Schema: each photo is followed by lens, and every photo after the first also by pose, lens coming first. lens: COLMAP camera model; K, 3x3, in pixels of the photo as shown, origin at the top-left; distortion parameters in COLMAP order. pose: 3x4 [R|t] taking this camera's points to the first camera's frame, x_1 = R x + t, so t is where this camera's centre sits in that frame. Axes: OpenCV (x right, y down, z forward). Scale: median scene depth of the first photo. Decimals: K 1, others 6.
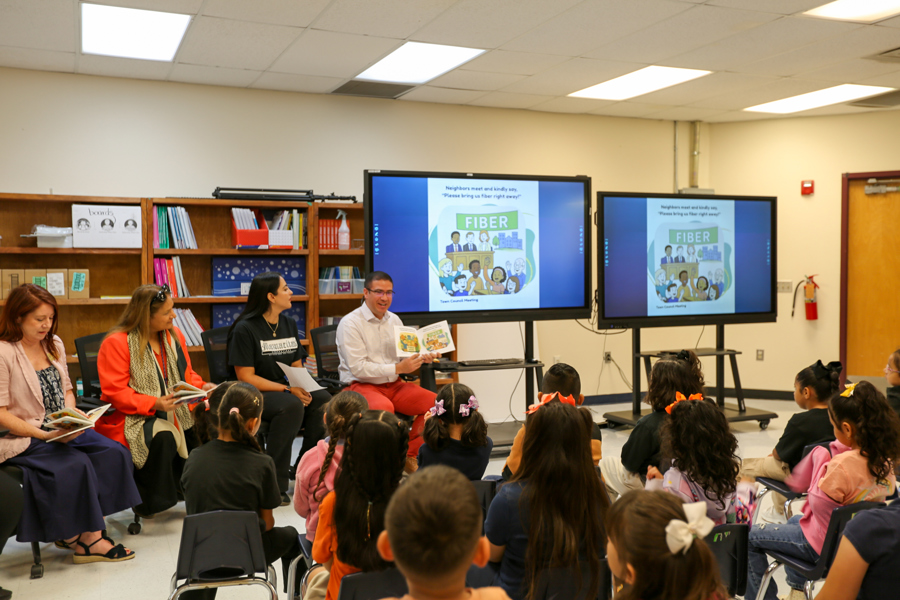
lens RADIAL K [[847.3, 0, 448.9], [0, 847.3, 289.4], [0, 0, 1]] dist [0.040518, 0.000000]
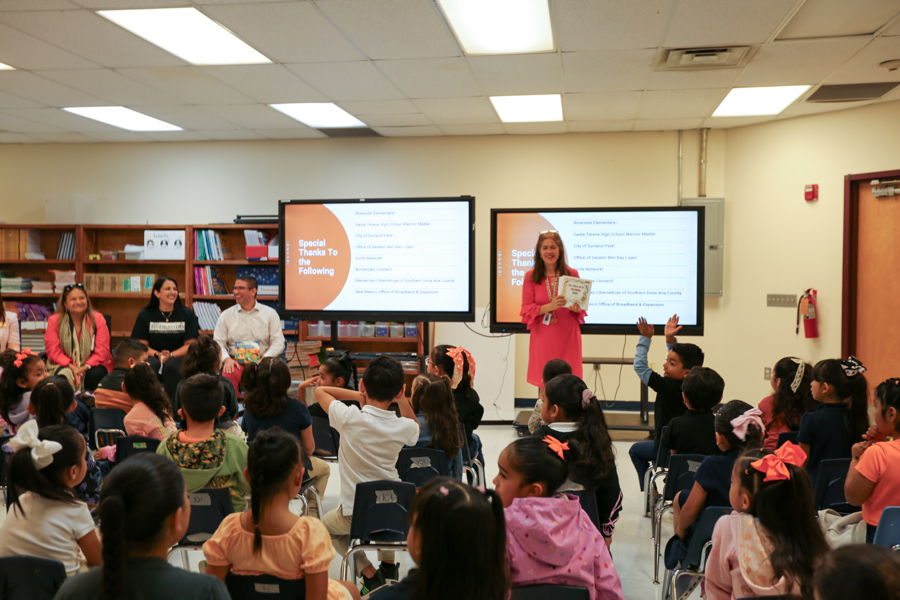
lens RADIAL K [[847.3, 0, 444.7], [0, 847.3, 296.6], [0, 0, 1]] dist [0.040518, 0.000000]
pose [[0.839516, 0.023491, -0.542826, 0.746893], [-0.024917, 0.999678, 0.004725, -0.003804], [0.542763, 0.009559, 0.839832, 0.032035]]
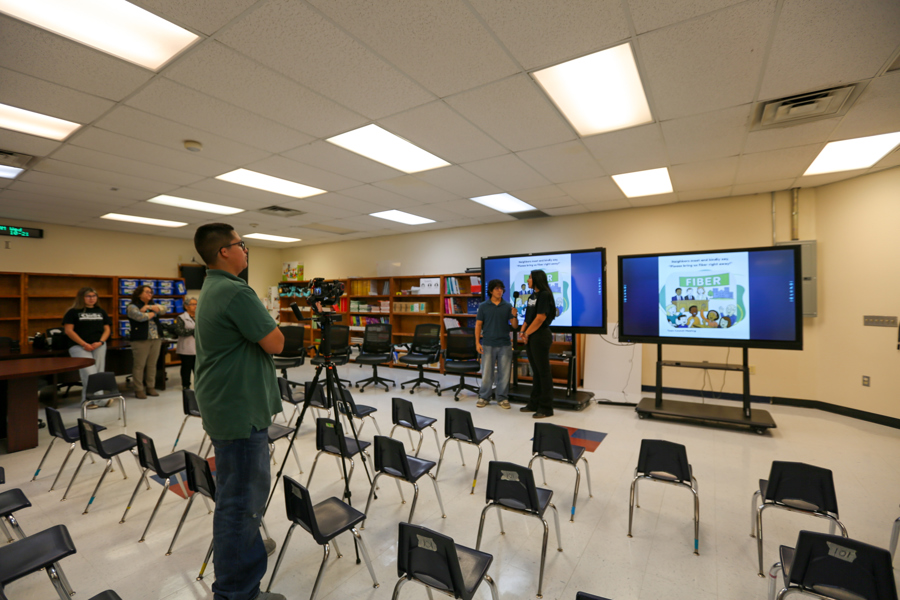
lens RADIAL K [[407.9, 0, 444.7], [0, 407.9, 296.1], [0, 0, 1]] dist [-0.050790, 0.018407]
pose [[0.552163, -0.005652, -0.833717, 0.643315], [-0.023050, 0.999491, -0.022041, -0.014924], [0.833418, 0.031387, 0.551752, 0.313796]]
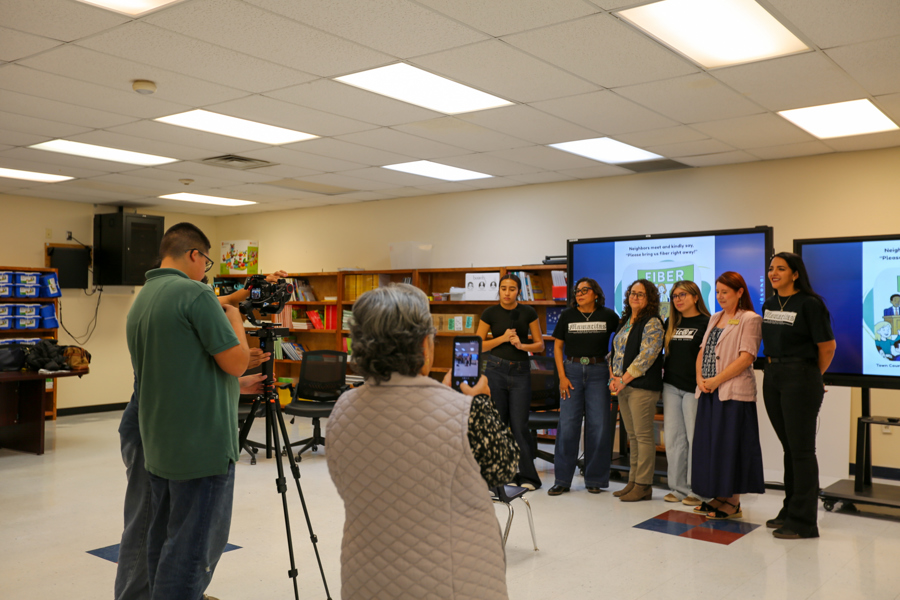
lens RADIAL K [[847.3, 0, 443.5], [0, 847.3, 294.3], [0, 0, 1]] dist [0.040518, 0.000000]
pose [[0.479962, -0.010215, -0.877230, 0.849941], [-0.034687, 0.998929, -0.030610, -0.009875], [0.876603, 0.045121, 0.479093, 0.192319]]
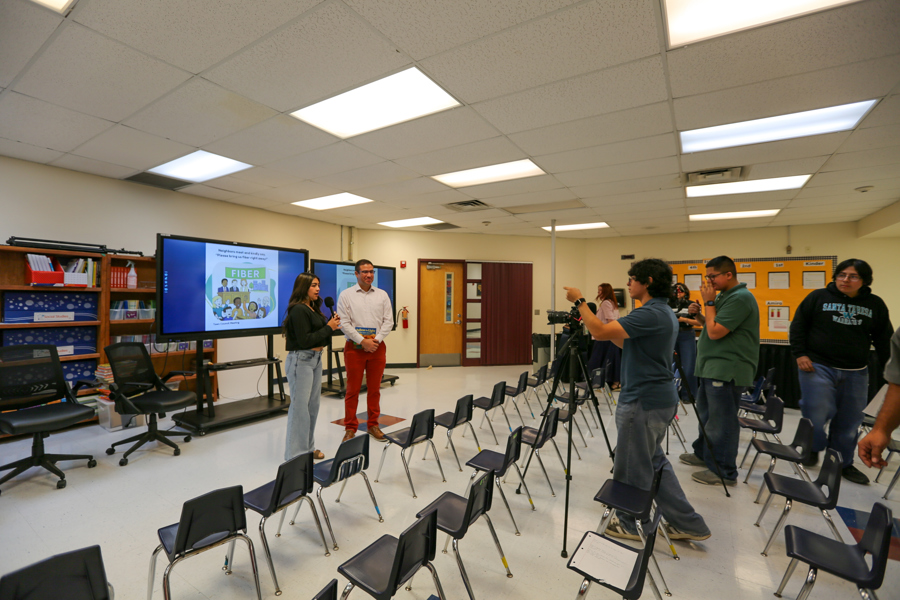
lens RADIAL K [[407.9, 0, 443.2], [0, 407.9, 294.6], [0, 0, 1]] dist [-0.050790, 0.018407]
pose [[0.829372, 0.017545, 0.558421, -0.066098], [0.005303, 0.999215, -0.039270, -0.007776], [-0.558671, 0.035531, 0.828628, 0.160587]]
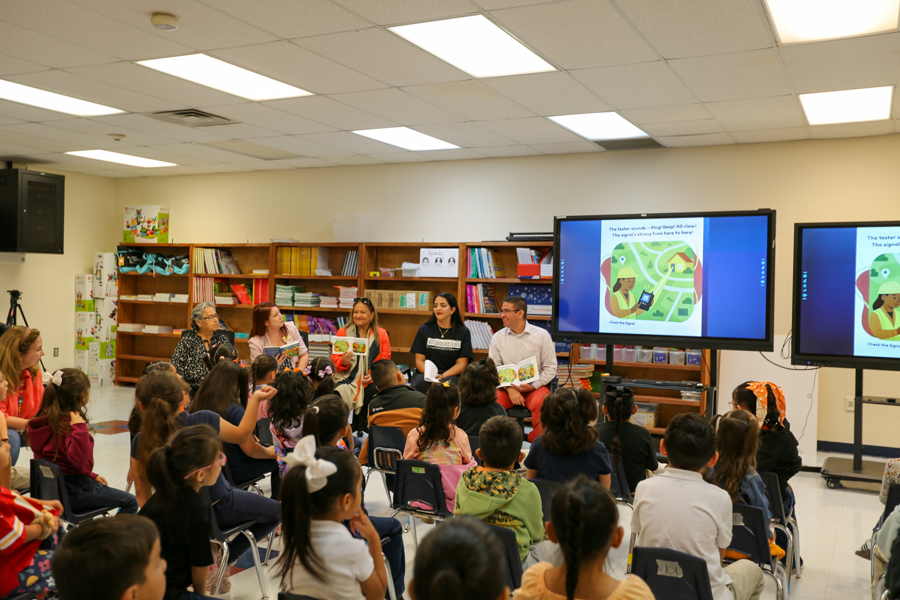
lens RADIAL K [[847.3, 0, 443.6], [0, 847.3, 293.6], [0, 0, 1]] dist [0.040518, 0.000000]
pose [[0.638295, 0.022361, -0.769467, 0.688787], [-0.047638, 0.998810, -0.010491, -0.004710], [0.768316, 0.043352, 0.638601, 0.065272]]
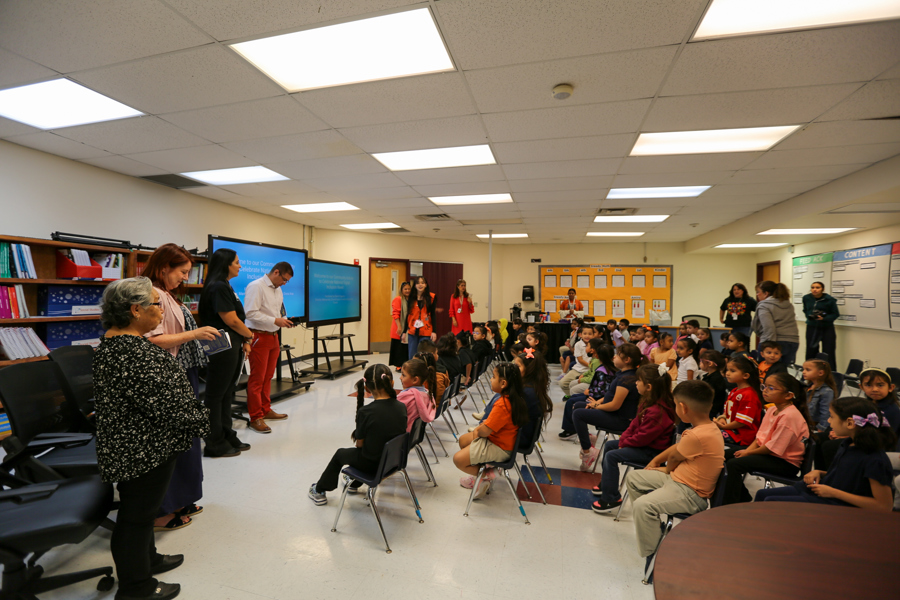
lens RADIAL K [[407.9, 0, 444.9], [0, 407.9, 296.8], [0, 0, 1]] dist [-0.050790, 0.018407]
pose [[0.622251, 0.007268, 0.782784, -0.370181], [0.009531, 0.999812, -0.016860, -0.005736], [-0.782760, 0.017952, 0.622065, 0.166403]]
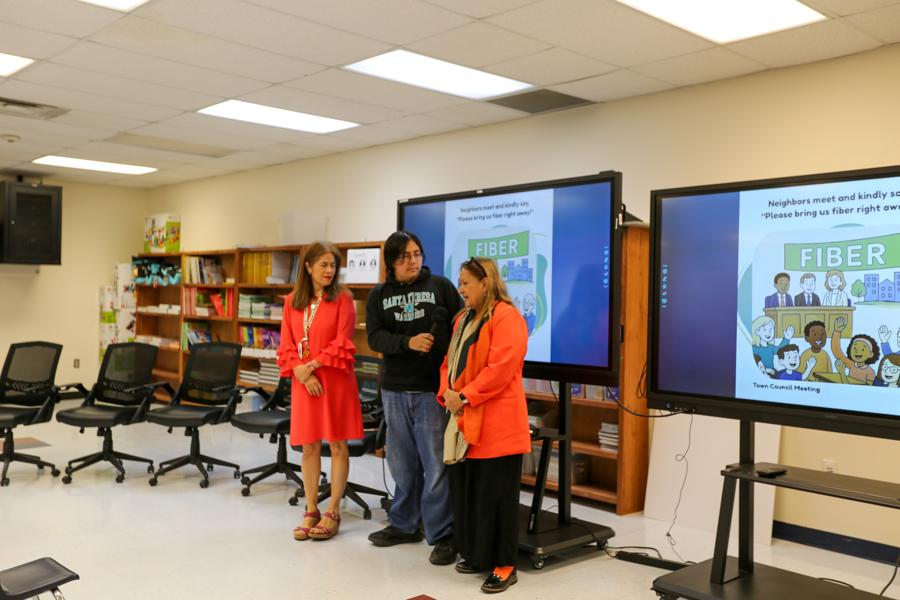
lens RADIAL K [[847.3, 0, 440.4], [0, 847.3, 293.2], [0, 0, 1]] dist [0.040518, 0.000000]
pose [[0.334956, 0.005156, -0.942220, 0.739582], [-0.047263, 0.998818, -0.011336, -0.024116], [0.941048, 0.048330, 0.334803, 0.651358]]
